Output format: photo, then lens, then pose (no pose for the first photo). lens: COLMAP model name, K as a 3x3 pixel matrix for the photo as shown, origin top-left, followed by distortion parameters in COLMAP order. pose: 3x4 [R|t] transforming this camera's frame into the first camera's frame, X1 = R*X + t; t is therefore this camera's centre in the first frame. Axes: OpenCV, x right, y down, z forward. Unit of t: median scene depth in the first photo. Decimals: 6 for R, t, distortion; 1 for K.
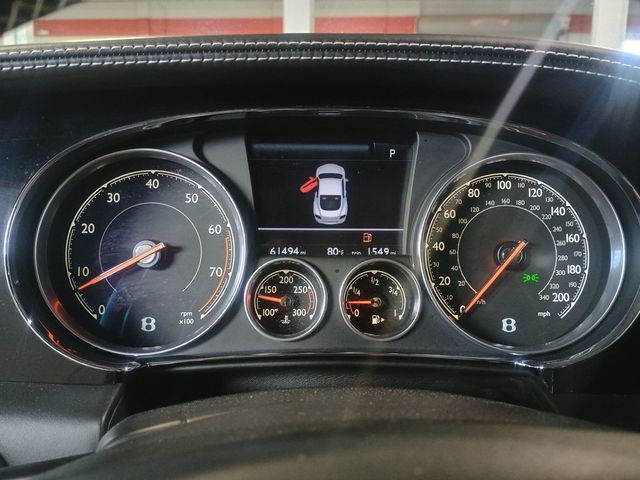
lens RADIAL K [[539.3, 0, 321.1], [0, 539.3, 240.4], [0, 0, 1]] dist [0.022939, 0.016588]
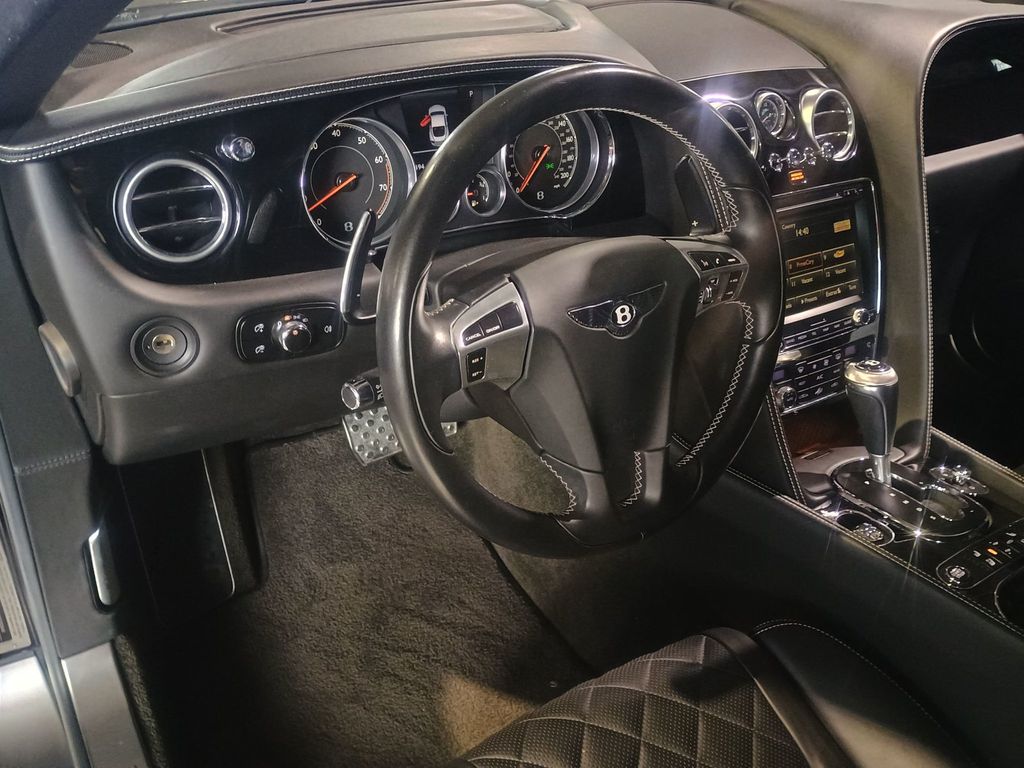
lens RADIAL K [[862.9, 0, 511.5], [0, 862.9, 381.4], [0, 0, 1]] dist [0.022939, 0.016588]
pose [[0.859138, -0.237036, 0.453537, -1.129898], [0.037719, 0.913178, 0.405811, -0.425858], [-0.510352, -0.331541, 0.793487, -1.349795]]
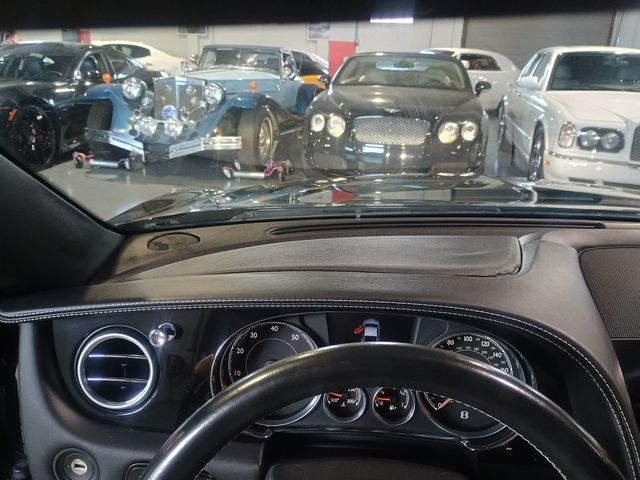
lens RADIAL K [[539.3, 0, 320.5], [0, 539.3, 239.7], [0, 0, 1]] dist [0.022939, 0.016588]
pose [[0.996944, 0.047929, -0.061690, -0.055049], [-0.040468, 0.992309, 0.116987, -0.623796], [0.066822, -0.114133, 0.991216, -0.779199]]
